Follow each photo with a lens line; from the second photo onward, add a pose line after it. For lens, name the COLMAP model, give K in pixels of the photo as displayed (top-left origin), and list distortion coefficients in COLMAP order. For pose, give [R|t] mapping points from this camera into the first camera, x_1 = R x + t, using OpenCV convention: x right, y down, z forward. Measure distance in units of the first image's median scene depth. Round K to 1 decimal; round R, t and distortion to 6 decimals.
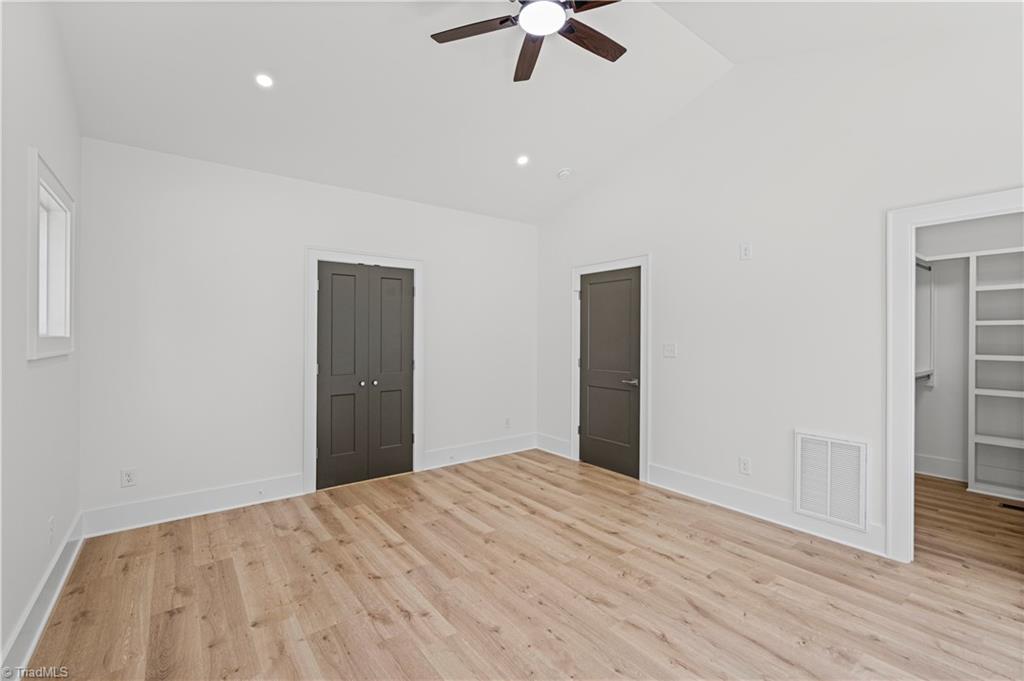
lens RADIAL K [[442.1, 0, 512.2], [0, 442.1, 339.3], [0, 0, 1]] dist [-0.003710, 0.000187]
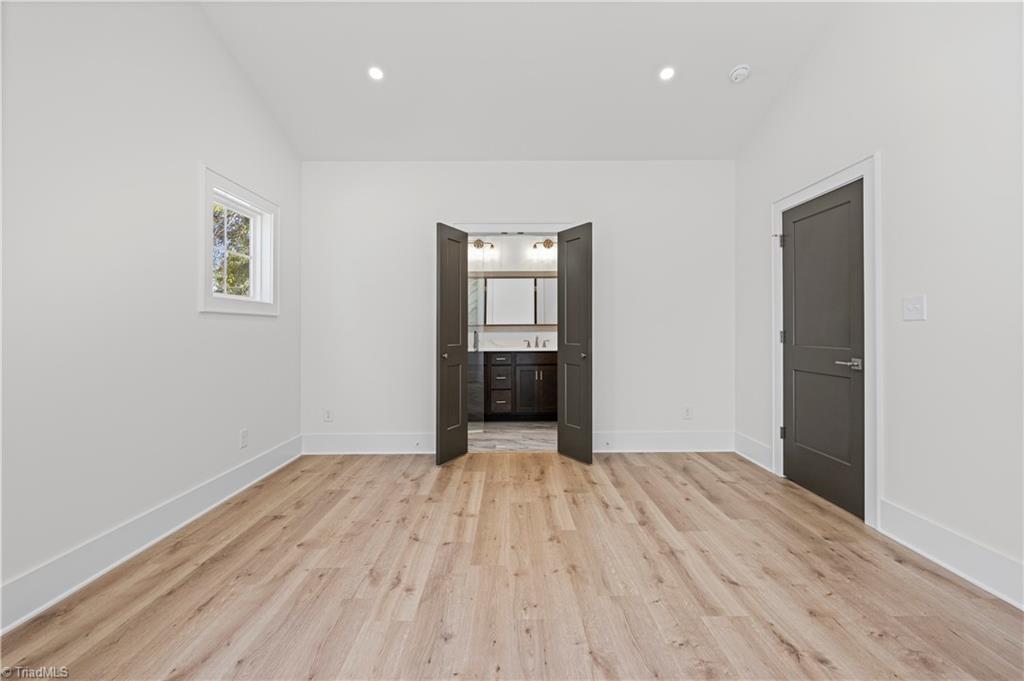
lens RADIAL K [[442.1, 0, 516.3], [0, 442.1, 327.0], [0, 0, 1]] dist [-0.003710, 0.000187]
pose [[0.801605, -0.006756, -0.597816, 0.340699], [0.000236, 0.999940, -0.010983, 0.065463], [0.597854, 0.008663, 0.801558, 0.268153]]
